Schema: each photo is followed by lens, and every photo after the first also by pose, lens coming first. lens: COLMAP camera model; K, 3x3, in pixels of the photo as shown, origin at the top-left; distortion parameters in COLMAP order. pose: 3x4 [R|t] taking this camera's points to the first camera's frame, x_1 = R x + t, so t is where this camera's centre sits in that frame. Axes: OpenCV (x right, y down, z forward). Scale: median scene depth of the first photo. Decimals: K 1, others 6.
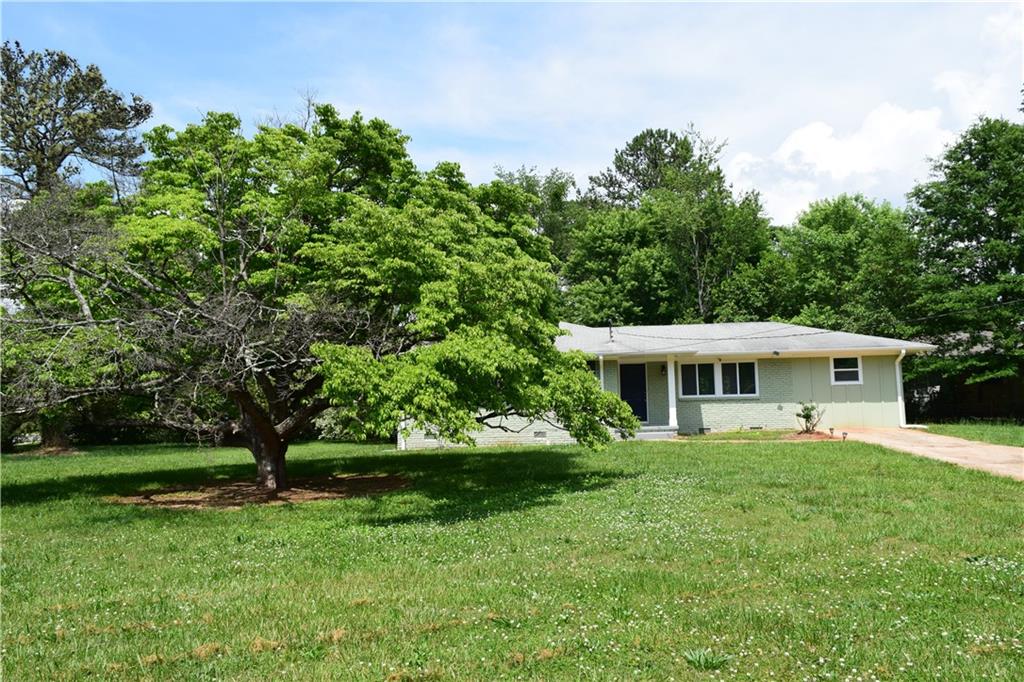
lens RADIAL K [[799.4, 0, 512.0], [0, 799.4, 341.0], [0, 0, 1]] dist [-0.005219, 0.000893]
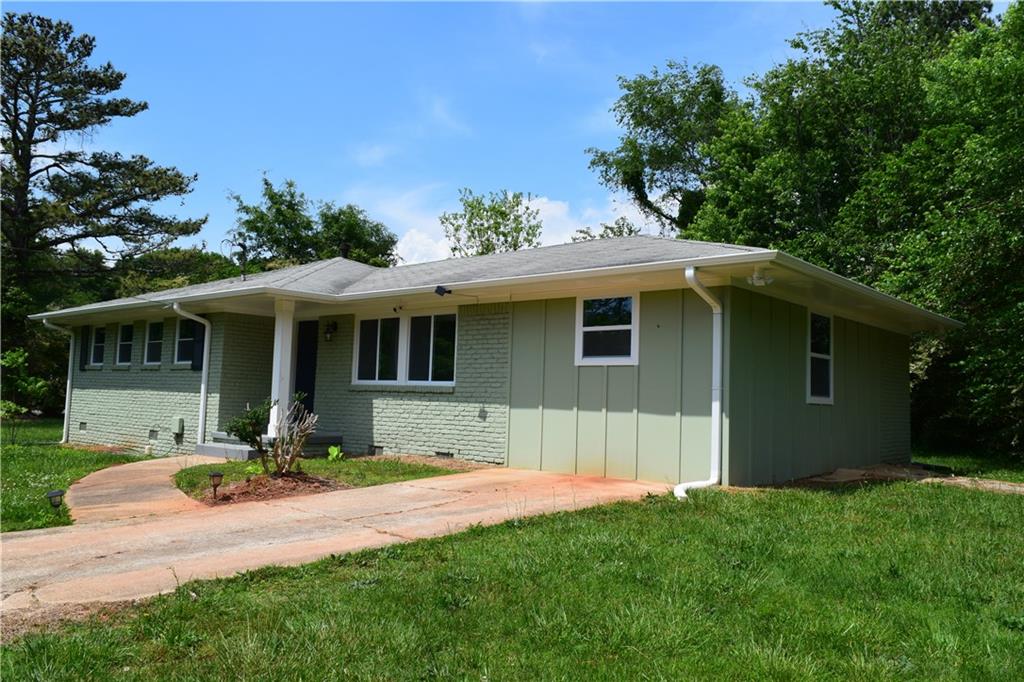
lens RADIAL K [[772.9, 0, 512.0], [0, 772.9, 341.0], [0, 0, 1]] dist [-0.006534, 0.001695]
pose [[0.835476, 0.005799, -0.549496, 0.580593], [0.005248, 0.999815, 0.018530, 0.034300], [0.549502, -0.018365, 0.835291, 0.640998]]
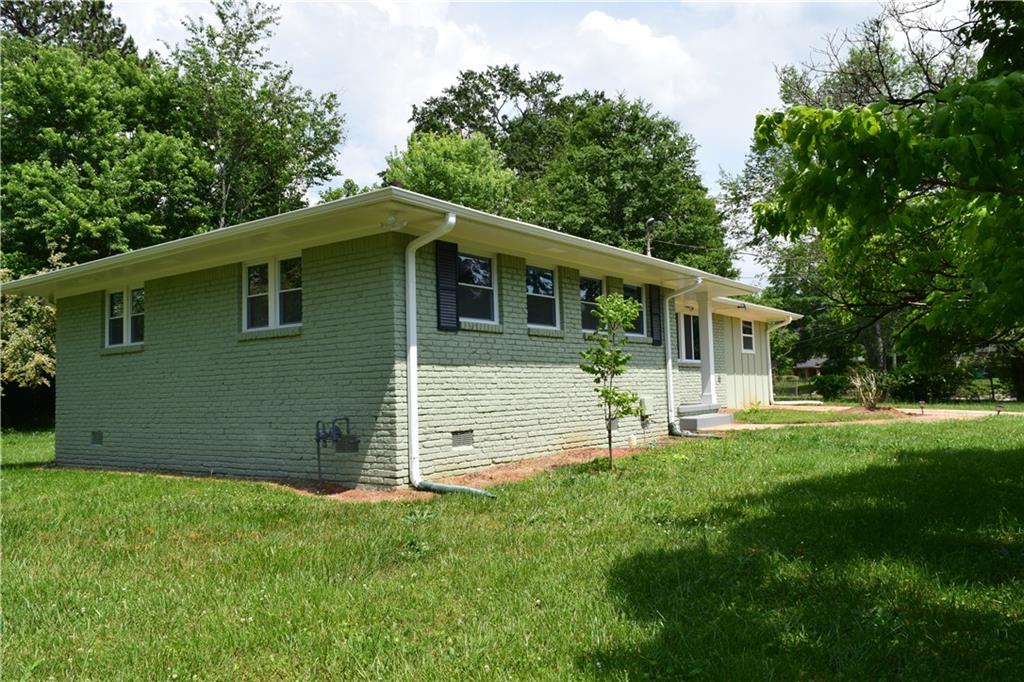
lens RADIAL K [[799.4, 0, 512.0], [0, 799.4, 341.0], [0, 0, 1]] dist [-0.005219, 0.000893]
pose [[0.474053, 0.065399, 0.878064, -0.411278], [-0.065756, 0.997083, -0.038762, 0.087837], [-0.878038, -0.039363, 0.476970, 0.805832]]
